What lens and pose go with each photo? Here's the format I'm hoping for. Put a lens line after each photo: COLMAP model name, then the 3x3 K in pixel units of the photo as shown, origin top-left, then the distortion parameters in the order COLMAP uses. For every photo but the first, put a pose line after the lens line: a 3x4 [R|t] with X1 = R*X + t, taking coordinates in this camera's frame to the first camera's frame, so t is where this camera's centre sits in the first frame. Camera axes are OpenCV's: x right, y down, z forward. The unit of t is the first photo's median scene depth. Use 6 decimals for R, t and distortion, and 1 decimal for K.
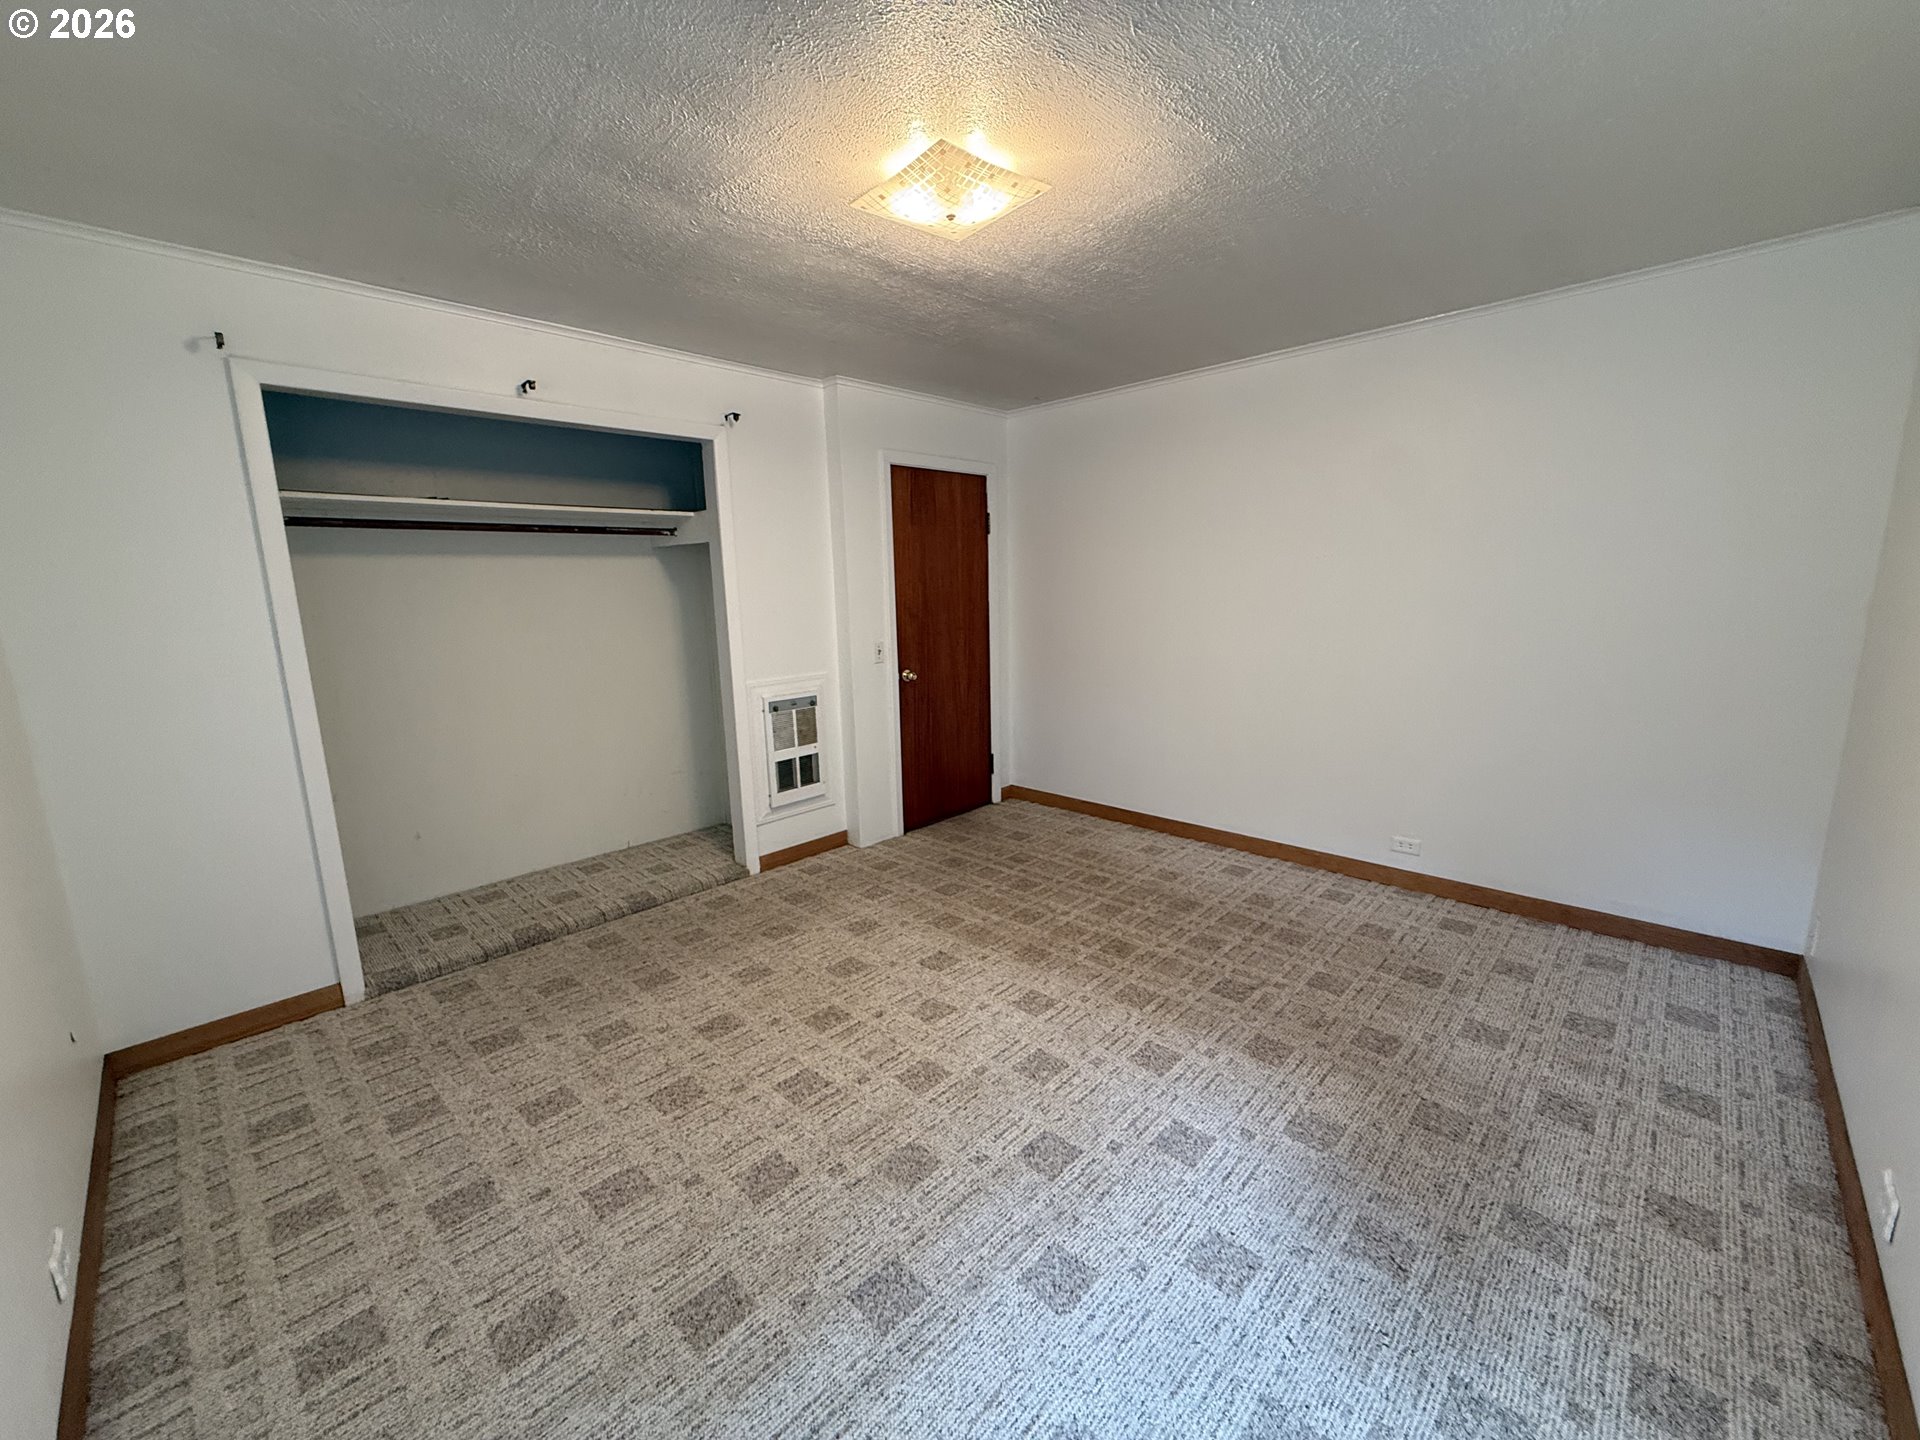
lens RADIAL K [[762.8, 0, 960.0], [0, 762.8, 720.0], [0, 0, 1]] dist [-0.000057, -0.000212]
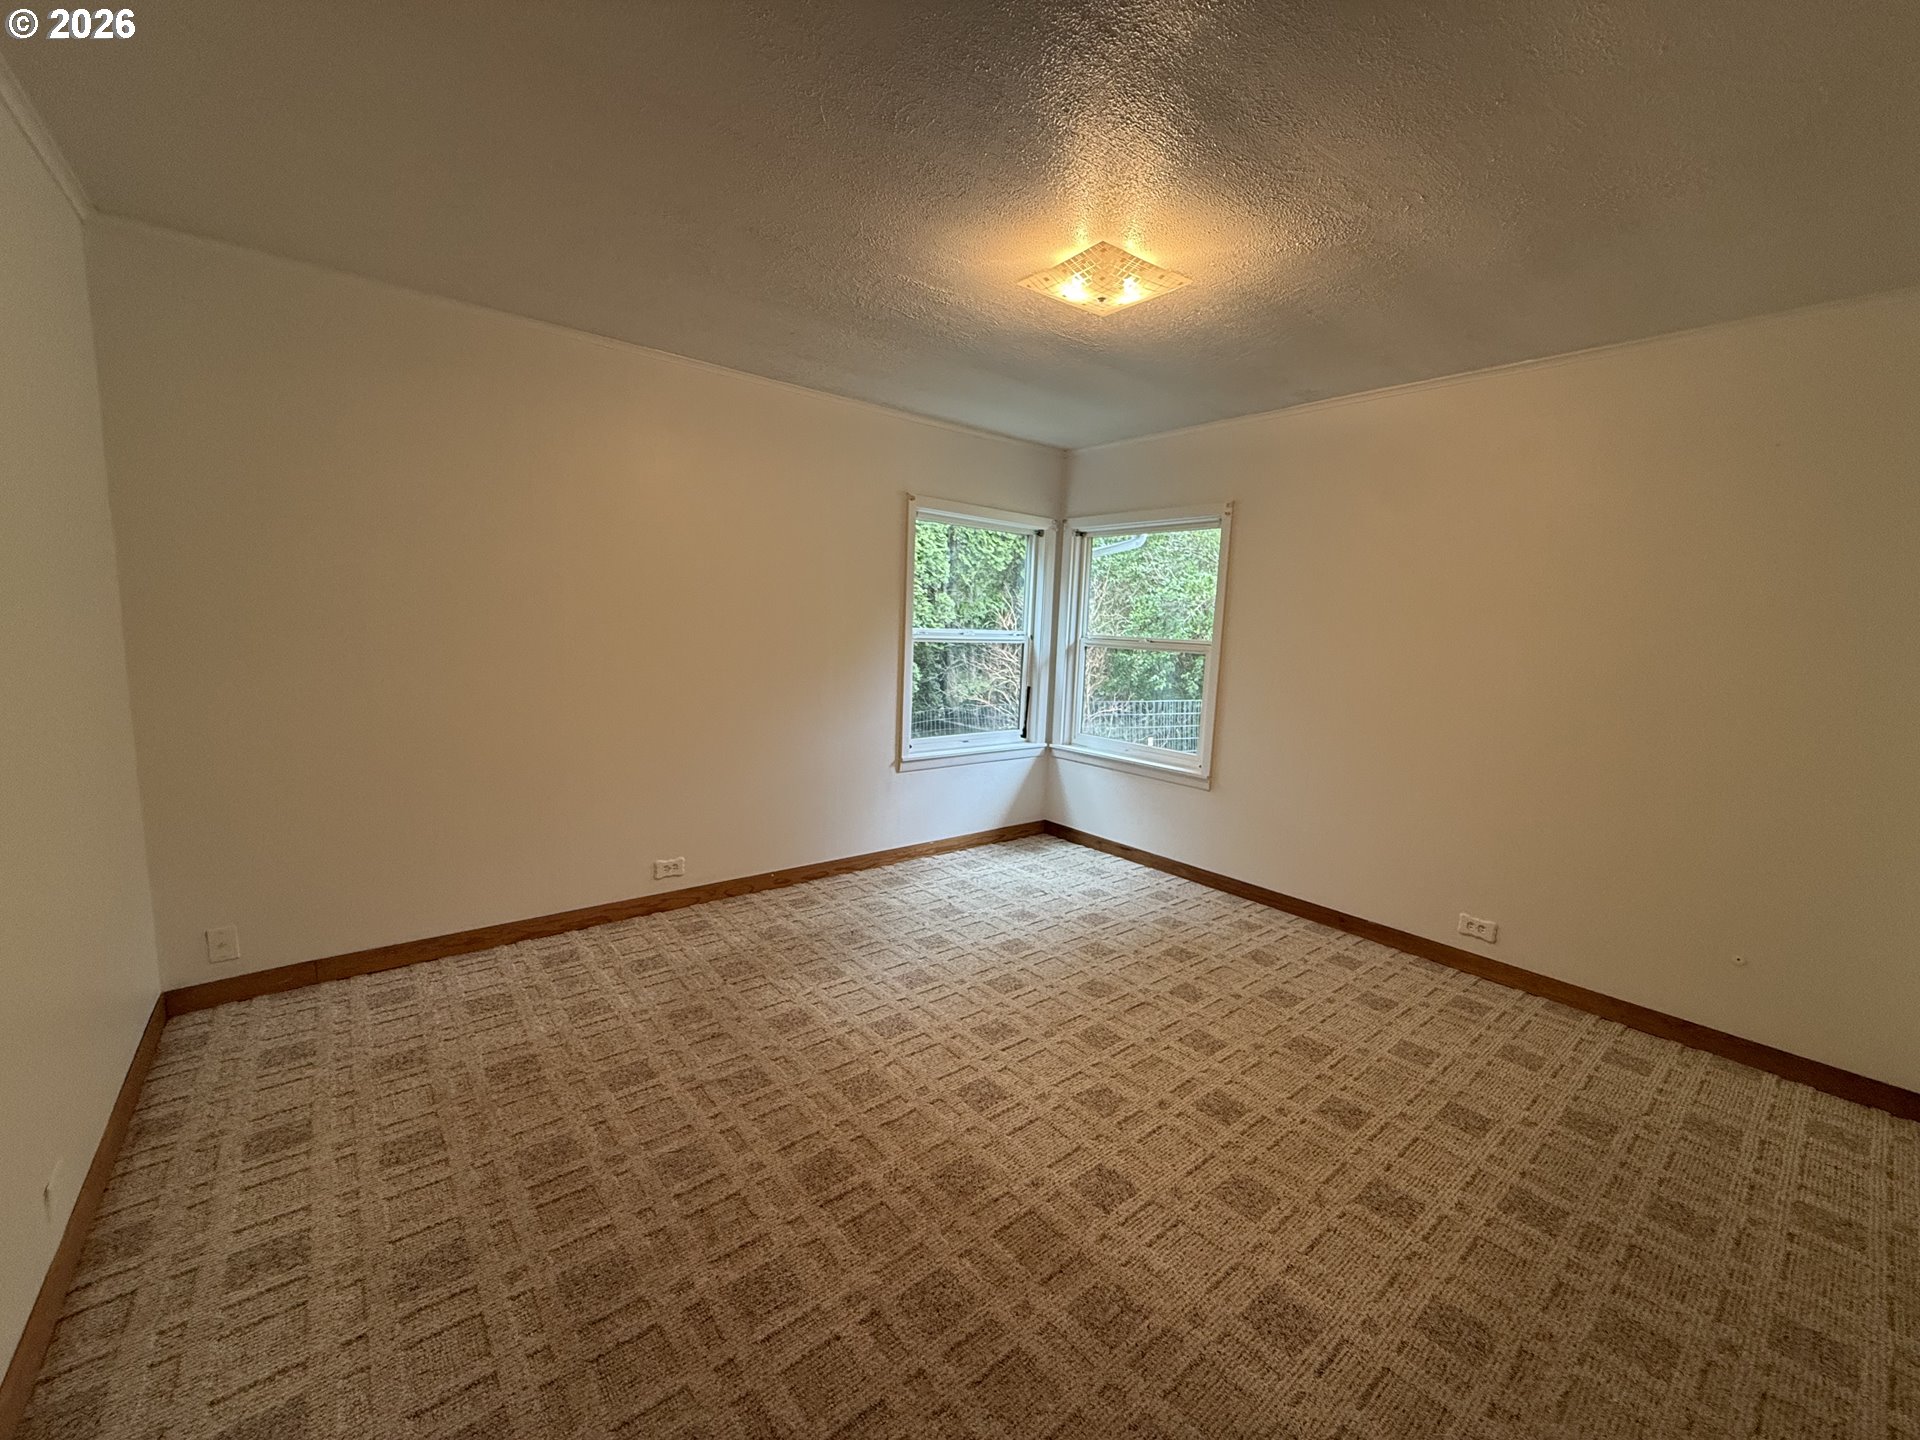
lens RADIAL K [[762.8, 0, 960.0], [0, 762.8, 720.0], [0, 0, 1]] dist [-0.000057, -0.000212]
pose [[-0.993329, -0.030323, 0.111256, 0.041115], [0.004865, 0.952927, 0.303162, -0.304094], [-0.115212, 0.301681, -0.946422, 1.761270]]
